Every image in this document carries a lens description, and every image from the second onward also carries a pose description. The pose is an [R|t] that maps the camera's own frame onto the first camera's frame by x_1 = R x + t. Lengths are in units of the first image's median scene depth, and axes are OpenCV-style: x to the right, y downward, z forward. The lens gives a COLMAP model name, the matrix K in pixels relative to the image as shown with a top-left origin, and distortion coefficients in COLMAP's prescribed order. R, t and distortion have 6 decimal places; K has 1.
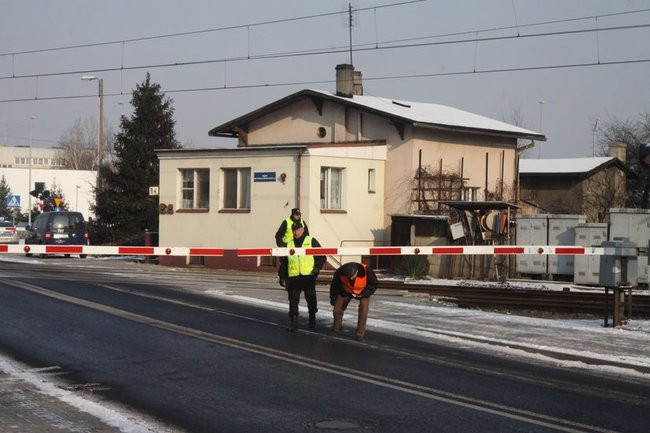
lens RADIAL K [[1393.8, 0, 325.0], [0, 1393.8, 216.5], [0, 0, 1]] dist [0.032309, 0.117768]
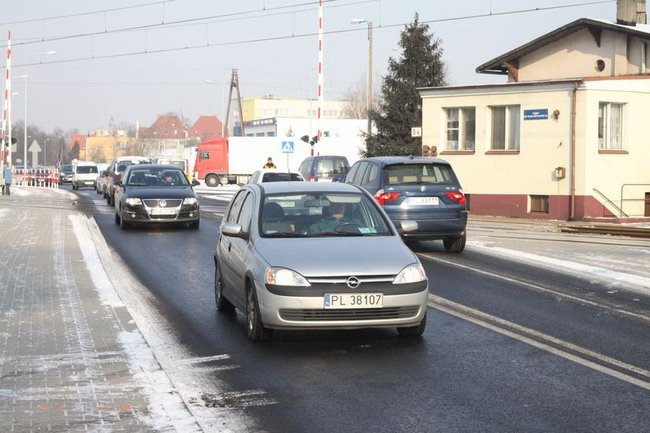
lens RADIAL K [[1292.3, 0, 325.0], [0, 1292.3, 216.5], [0, 0, 1]] dist [0.041776, 0.156561]
pose [[0.978064, 0.002284, -0.208294, -0.001556], [0.006047, 0.999207, 0.039352, 0.003965], [0.208218, -0.039748, 0.977274, 0.135691]]
